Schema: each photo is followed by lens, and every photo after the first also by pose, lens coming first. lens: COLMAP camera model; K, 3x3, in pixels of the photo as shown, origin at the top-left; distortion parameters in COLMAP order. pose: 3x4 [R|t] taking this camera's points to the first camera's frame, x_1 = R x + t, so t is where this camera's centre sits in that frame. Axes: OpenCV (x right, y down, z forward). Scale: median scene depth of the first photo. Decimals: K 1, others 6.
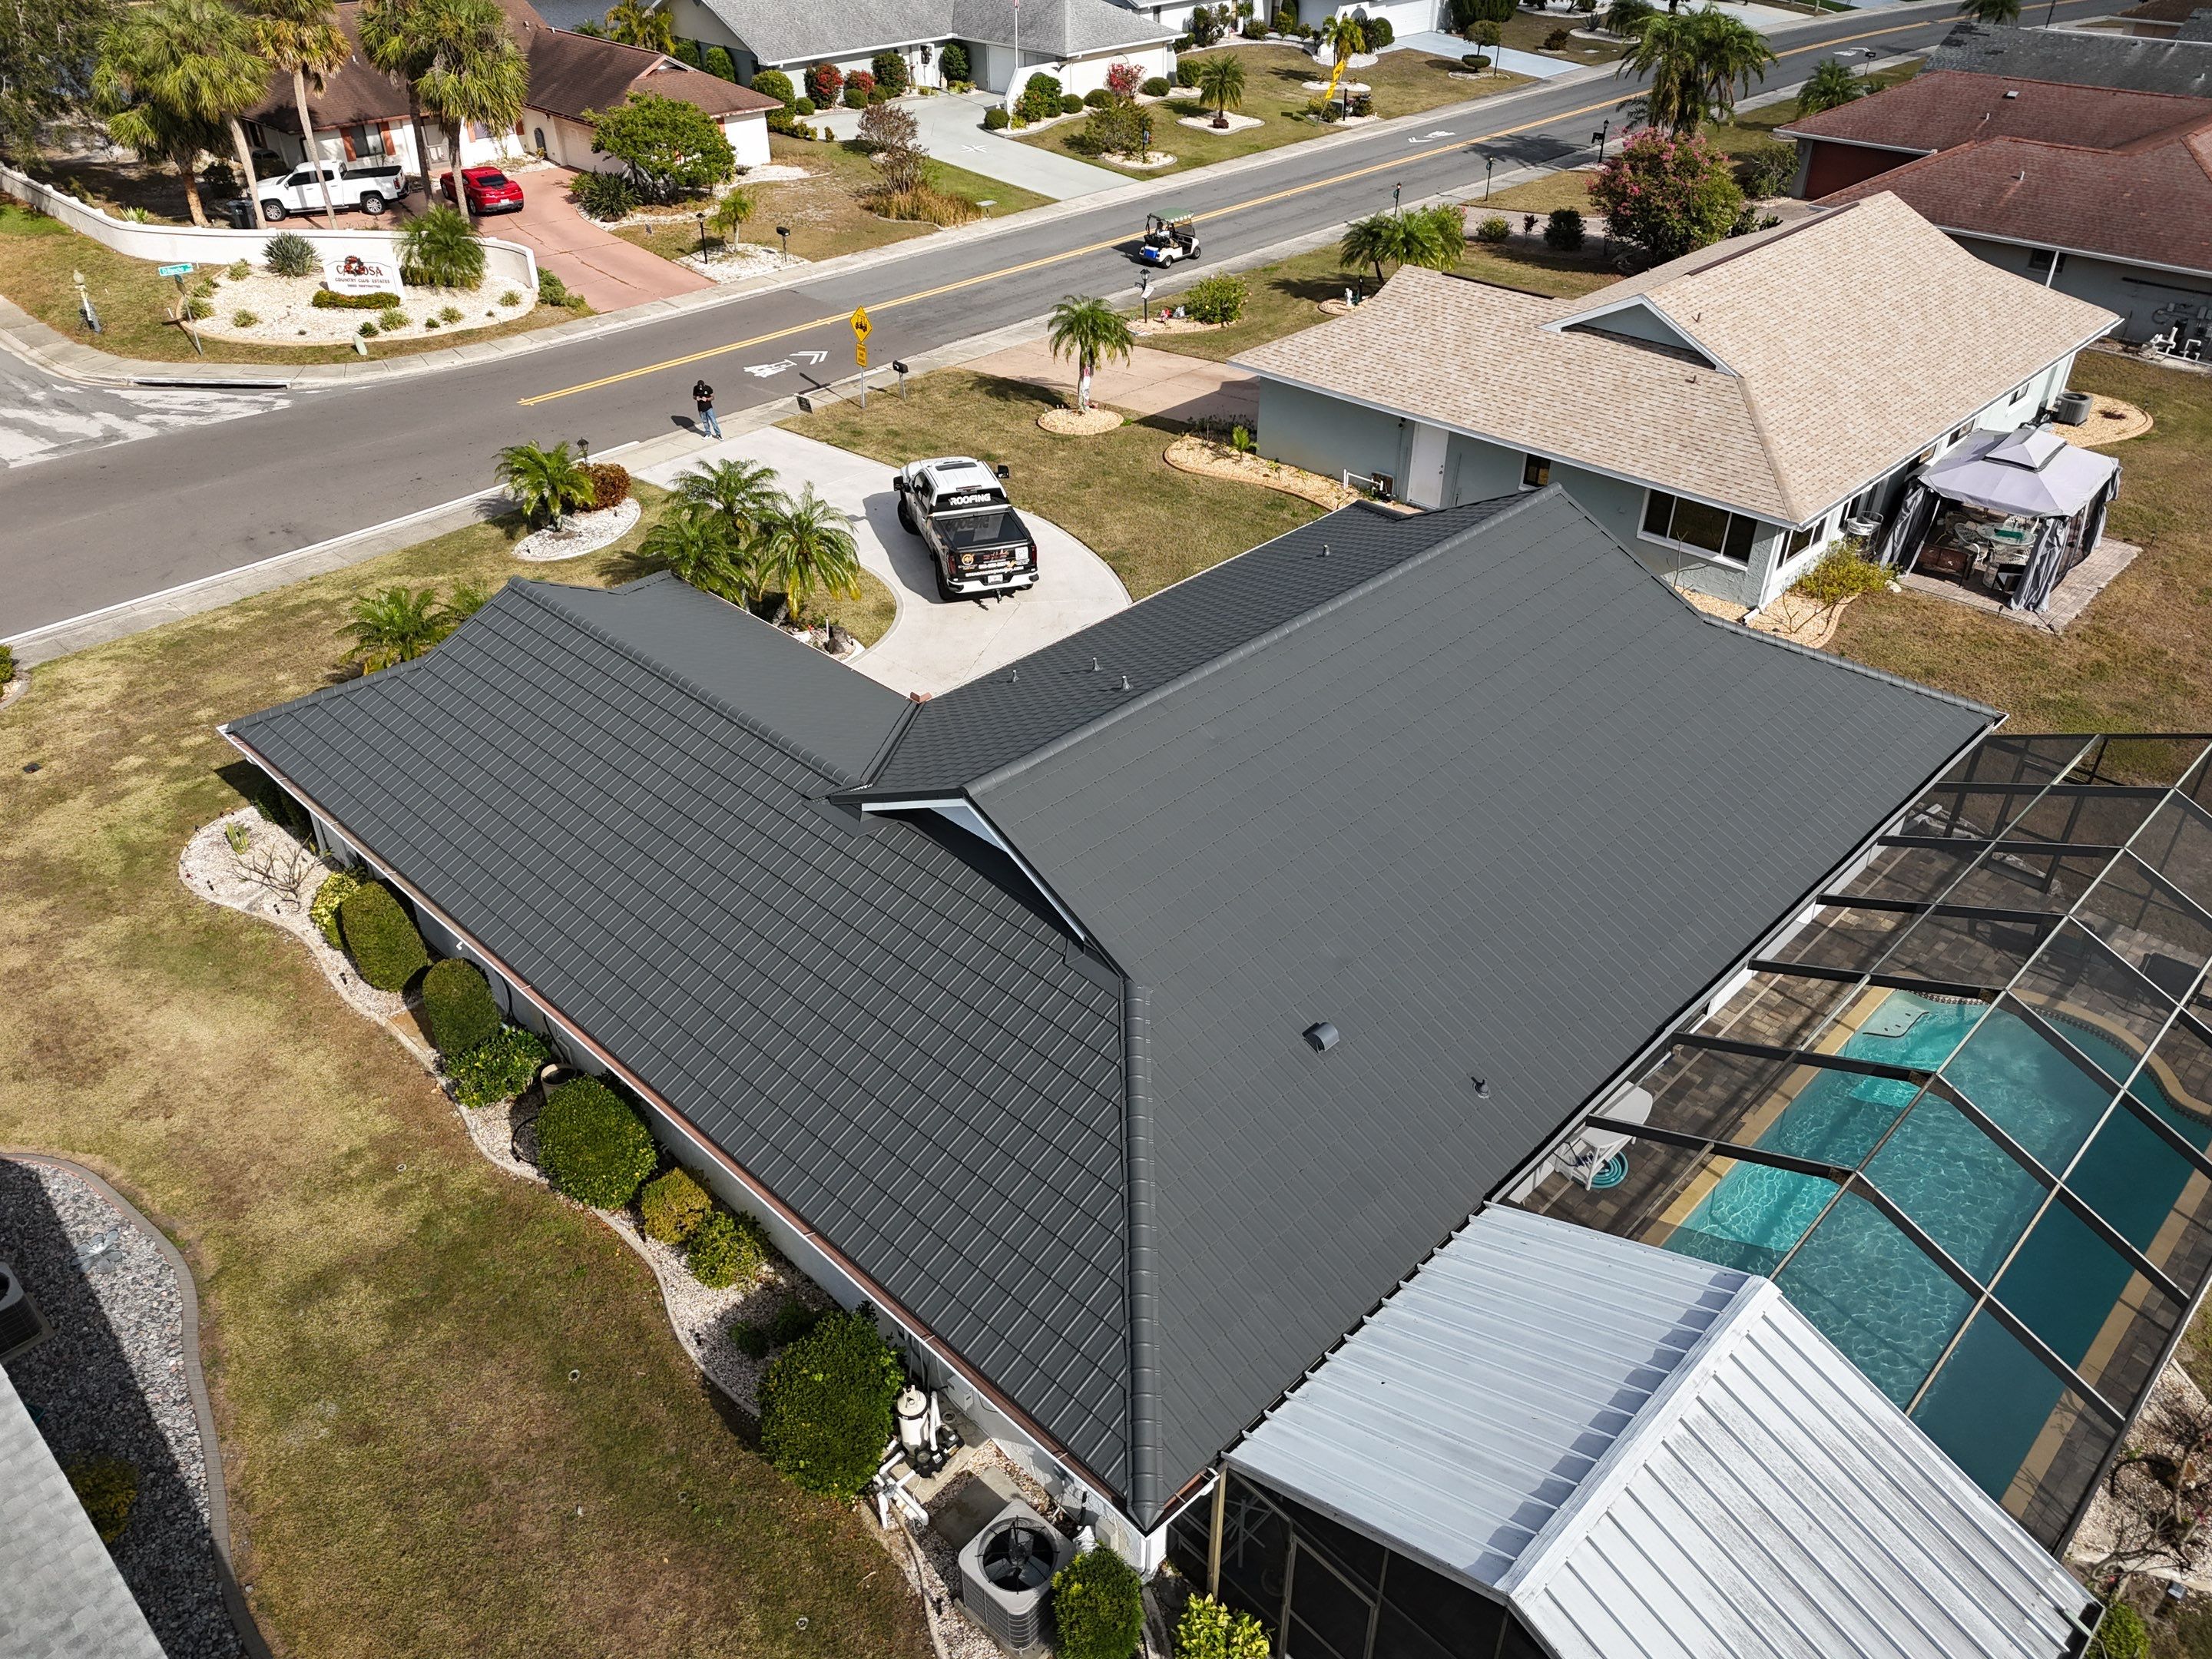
lens RADIAL K [[1628.7, 0, 1115.2], [0, 1628.7, 826.5], [0, 0, 1]] dist [0.062817, -0.047097]
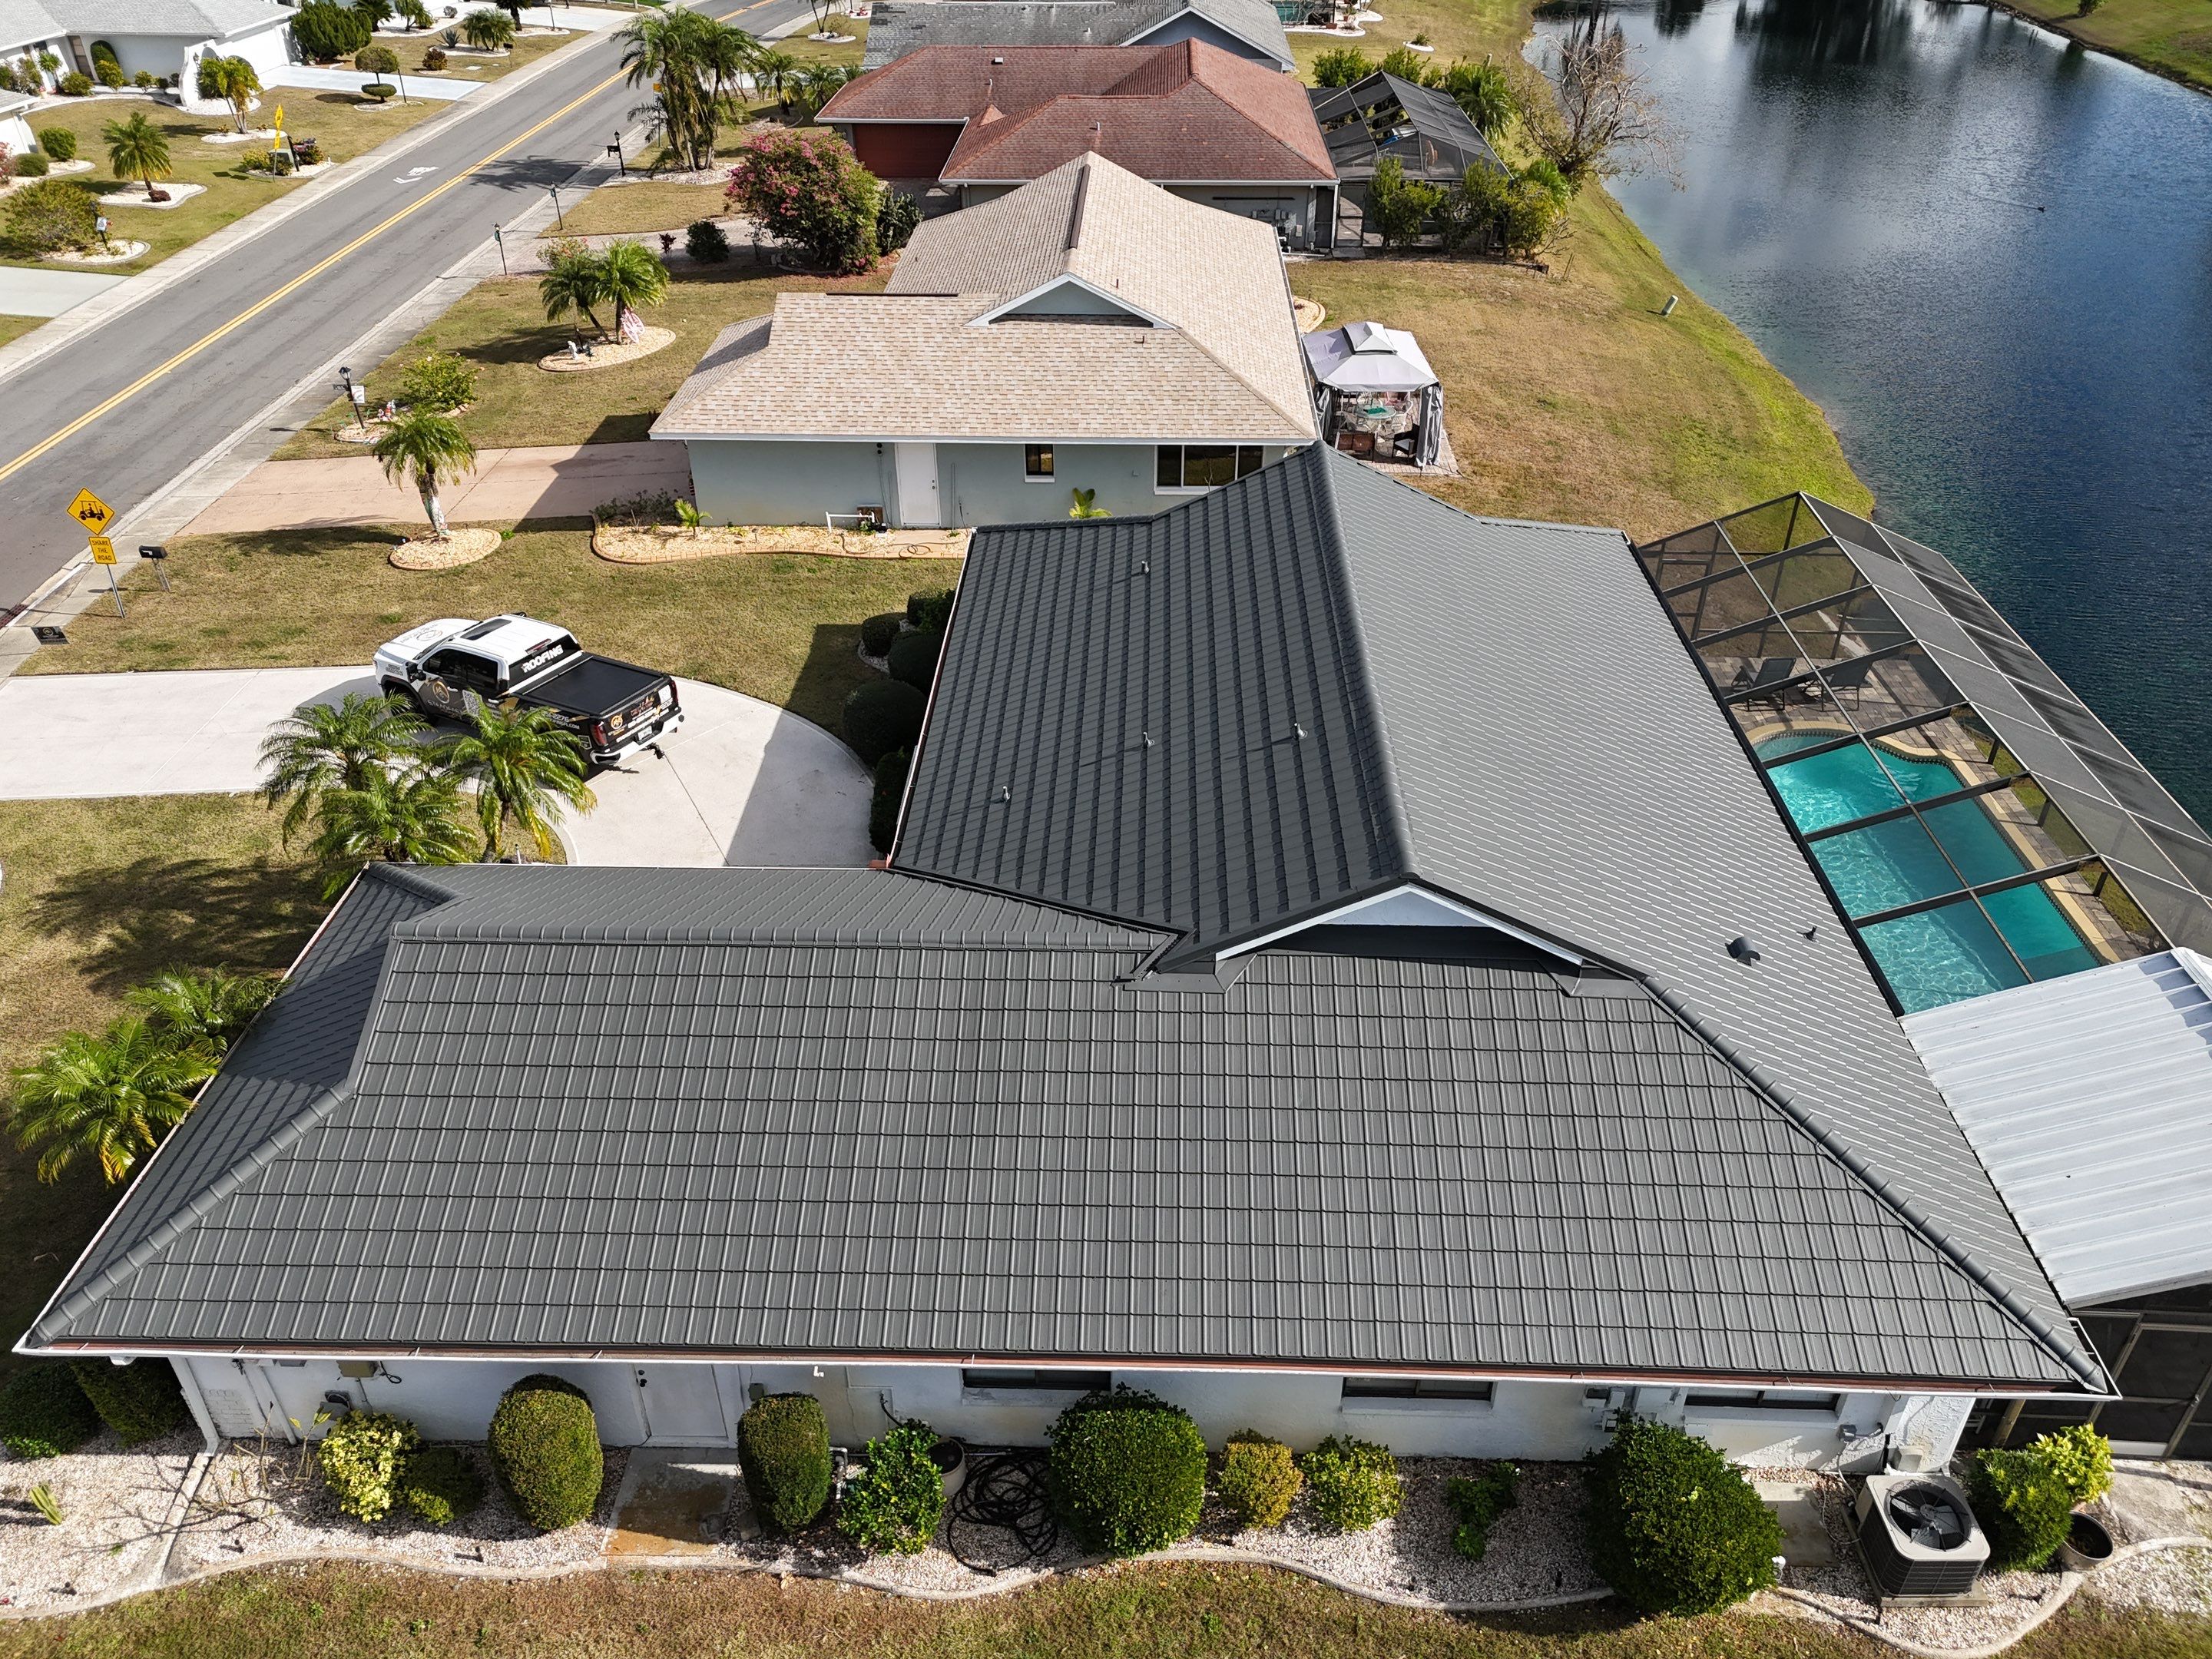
lens RADIAL K [[1628.7, 0, 1115.2], [0, 1628.7, 826.5], [0, 0, 1]] dist [0.062817, -0.047097]
pose [[0.737477, -0.376195, 0.560896, -0.292760], [0.377445, 0.918274, 0.119617, -0.089231], [-0.560056, 0.123493, 0.819199, 0.137557]]
